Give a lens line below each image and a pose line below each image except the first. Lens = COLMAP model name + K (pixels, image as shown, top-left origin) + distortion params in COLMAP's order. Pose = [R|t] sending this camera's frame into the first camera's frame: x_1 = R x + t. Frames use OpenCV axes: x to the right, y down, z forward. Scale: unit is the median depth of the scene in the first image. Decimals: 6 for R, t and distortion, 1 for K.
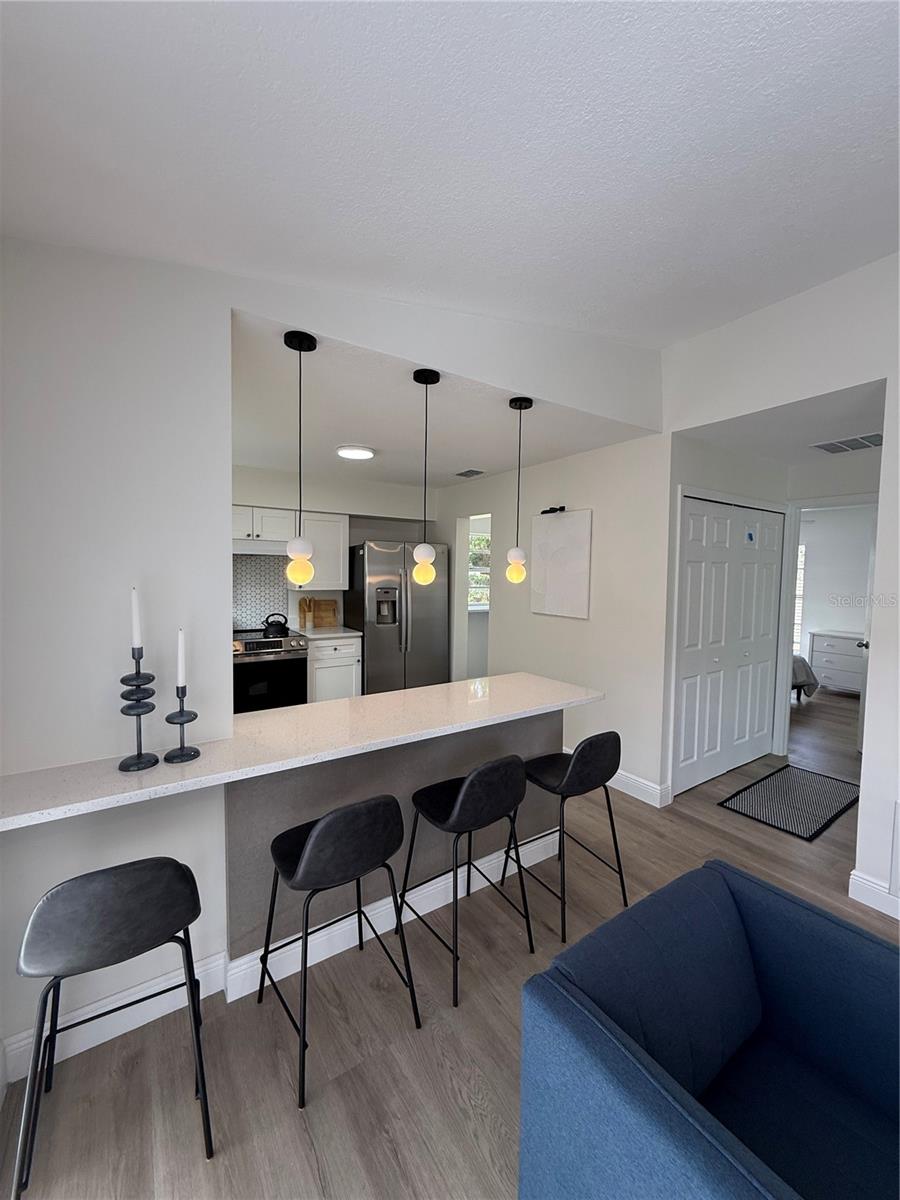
lens RADIAL K [[486.2, 0, 450.0], [0, 486.2, 600.0], [0, 0, 1]] dist [0.000301, 0.000072]
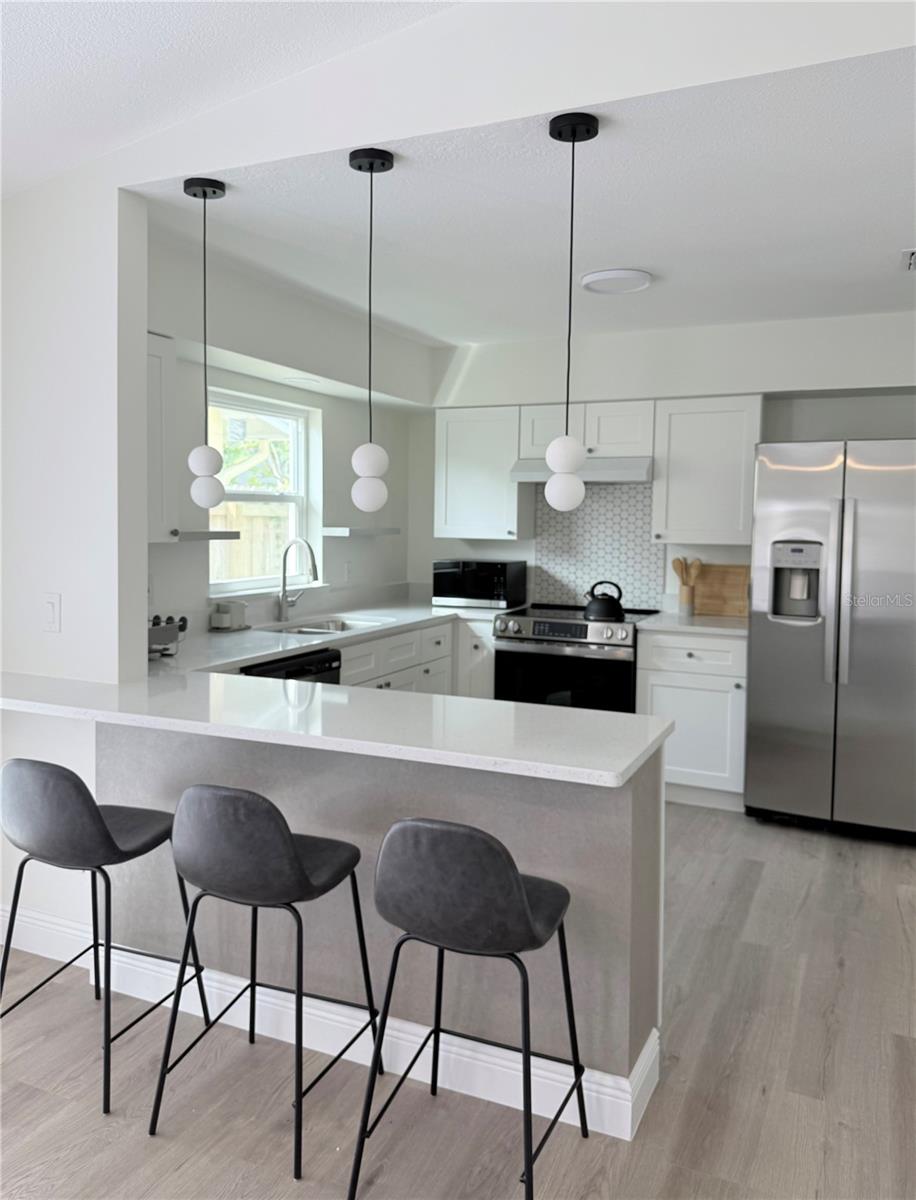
lens RADIAL K [[922.1, 0, 459.1], [0, 922.1, 576.1], [0, 0, 1]] dist [-0.004841, -0.005848]
pose [[0.507348, 0.047178, -0.860449, 0.521063], [-0.057251, 0.998140, 0.020970, 0.008864], [0.859837, 0.038623, 0.509105, 0.280306]]
